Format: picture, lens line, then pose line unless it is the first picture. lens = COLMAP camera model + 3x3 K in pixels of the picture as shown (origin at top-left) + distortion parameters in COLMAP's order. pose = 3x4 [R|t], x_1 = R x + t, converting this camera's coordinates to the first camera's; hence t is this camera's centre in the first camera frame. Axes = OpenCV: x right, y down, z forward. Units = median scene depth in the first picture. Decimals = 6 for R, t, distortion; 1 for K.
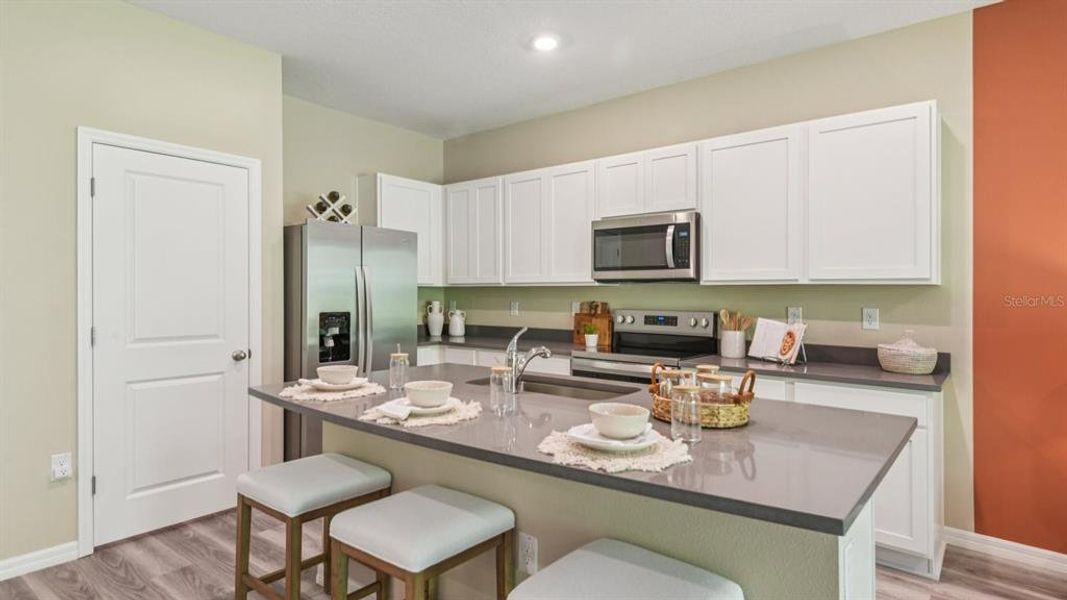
lens RADIAL K [[569.1, 0, 537.7], [0, 569.1, 291.3], [0, 0, 1]] dist [-0.003065, -0.002220]
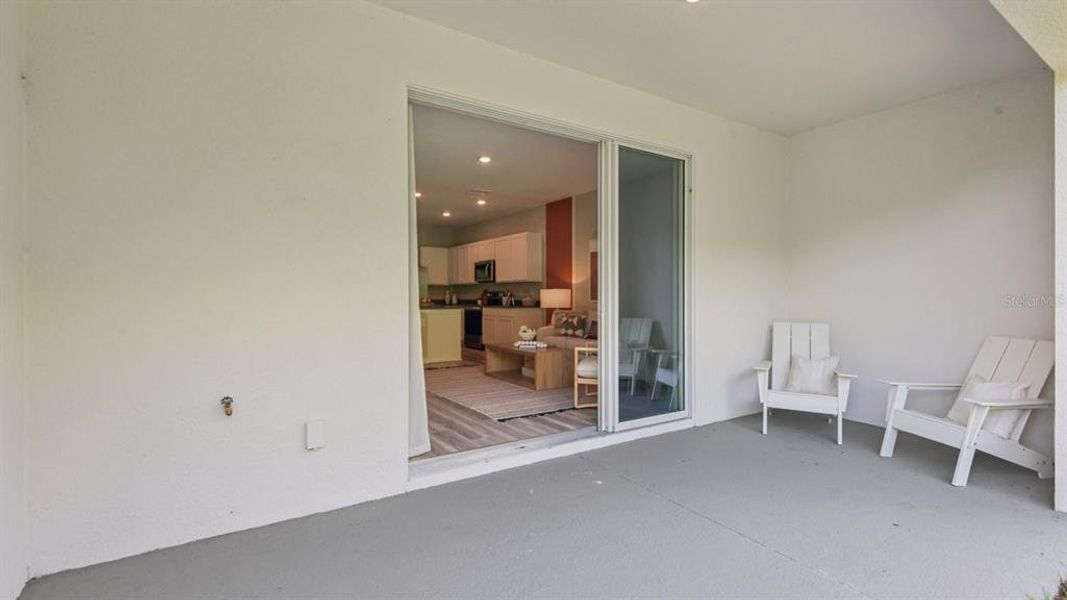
lens RADIAL K [[495.8, 0, 536.8], [0, 495.8, 297.3], [0, 0, 1]] dist [0.007038, -0.004865]
pose [[0.953974, -0.000931, -0.299888, 1.271693], [0.001306, 0.999999, 0.001051, 0.064314], [0.299886, -0.001394, 0.953974, -1.516147]]
